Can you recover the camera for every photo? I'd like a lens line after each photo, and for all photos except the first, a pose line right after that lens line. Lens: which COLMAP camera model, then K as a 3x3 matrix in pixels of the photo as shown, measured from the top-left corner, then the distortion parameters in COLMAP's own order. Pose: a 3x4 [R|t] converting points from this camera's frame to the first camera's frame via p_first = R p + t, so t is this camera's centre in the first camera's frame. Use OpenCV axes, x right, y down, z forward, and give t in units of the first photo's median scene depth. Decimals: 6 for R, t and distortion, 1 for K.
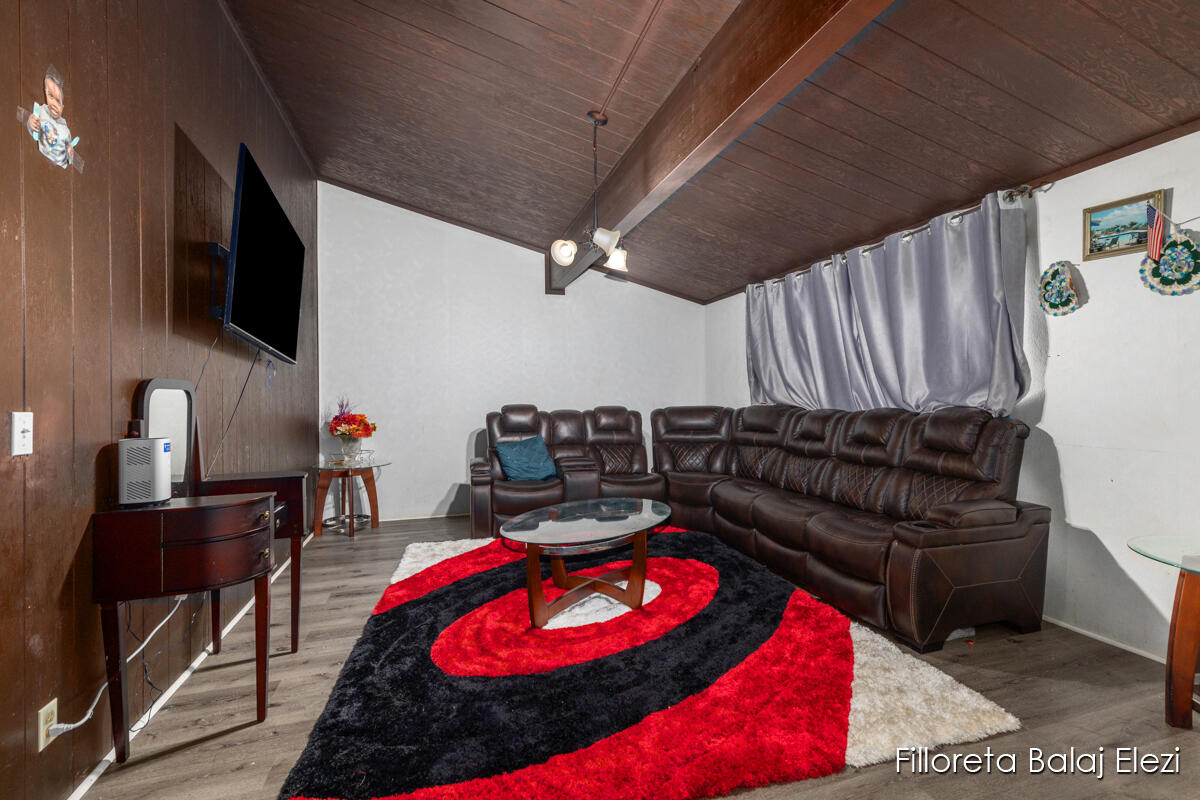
lens RADIAL K [[542.7, 0, 608.6], [0, 542.7, 400.2], [0, 0, 1]] dist [0.020732, -0.000336]
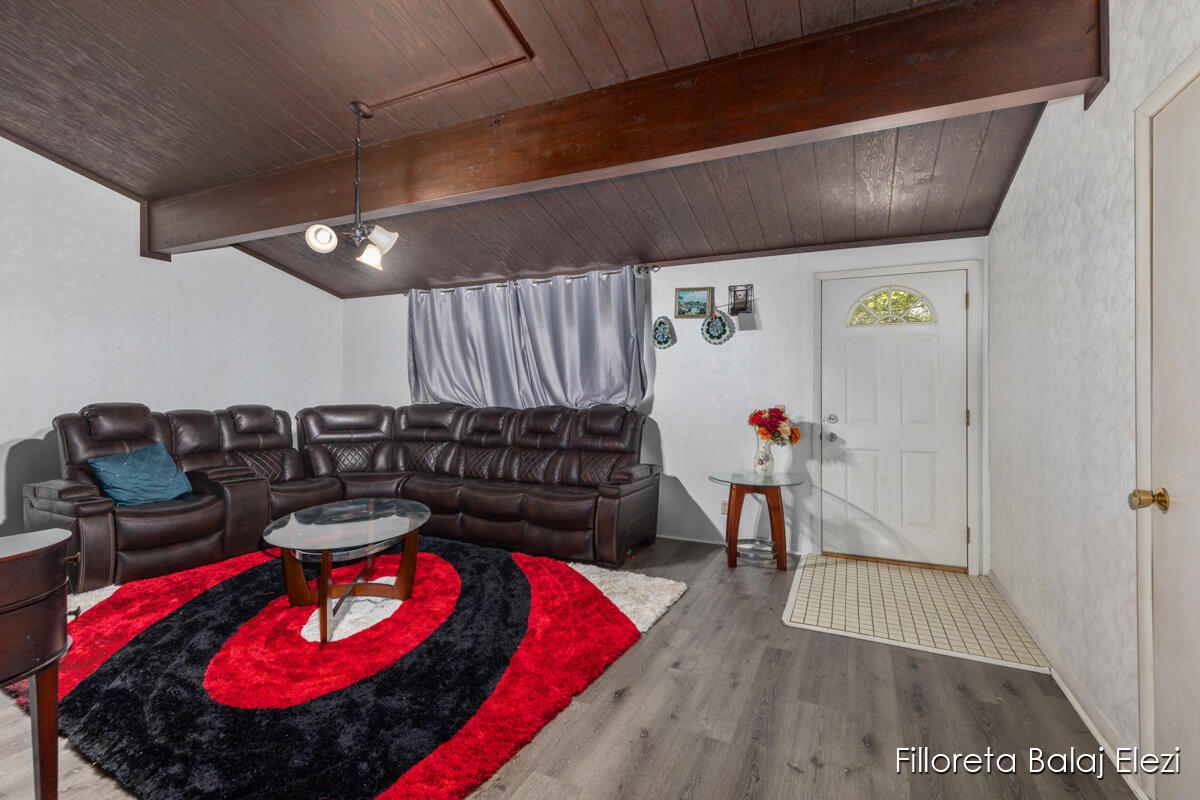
lens RADIAL K [[542.7, 0, 608.6], [0, 542.7, 400.2], [0, 0, 1]] dist [0.020732, -0.000336]
pose [[0.682130, 0.002452, 0.731227, -0.441963], [-0.005182, 0.999985, 0.001481, -0.001343], [-0.731213, -0.004800, 0.682132, 0.005825]]
